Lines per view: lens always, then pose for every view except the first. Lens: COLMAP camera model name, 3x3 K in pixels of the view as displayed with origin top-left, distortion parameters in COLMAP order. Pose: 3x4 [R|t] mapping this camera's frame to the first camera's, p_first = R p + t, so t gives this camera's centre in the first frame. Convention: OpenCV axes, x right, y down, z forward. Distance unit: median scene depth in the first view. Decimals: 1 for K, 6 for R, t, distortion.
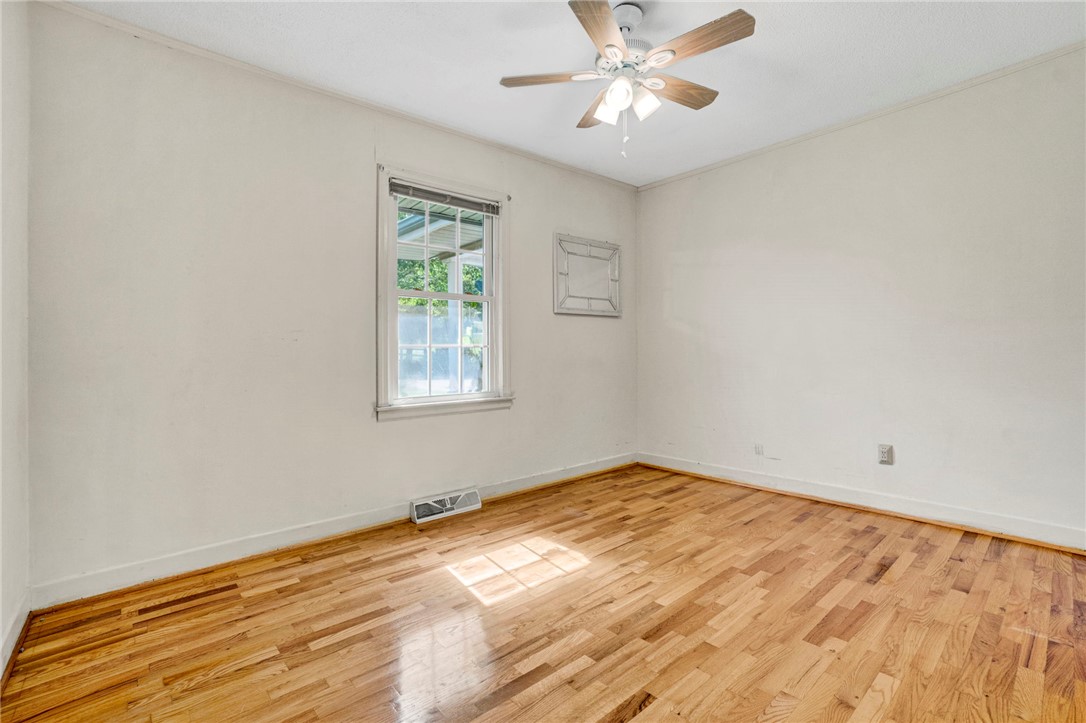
lens RADIAL K [[499.7, 0, 552.0], [0, 499.7, 355.8], [0, 0, 1]] dist [-0.002010, 0.002885]
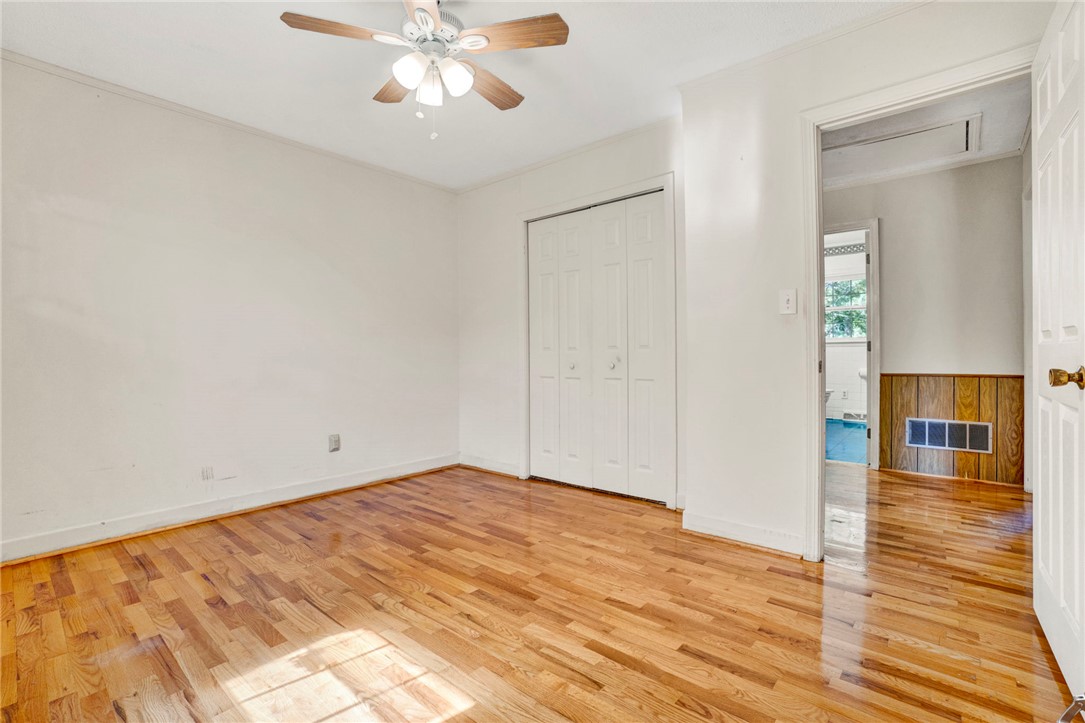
lens RADIAL K [[499.2, 0, 544.8], [0, 499.2, 362.7], [0, 0, 1]] dist [-0.002010, 0.002885]
pose [[-0.124749, -0.000255, 0.992188, -0.688731], [0.009717, 0.999952, 0.001479, 0.015347], [-0.992141, 0.009825, -0.124741, 0.803155]]
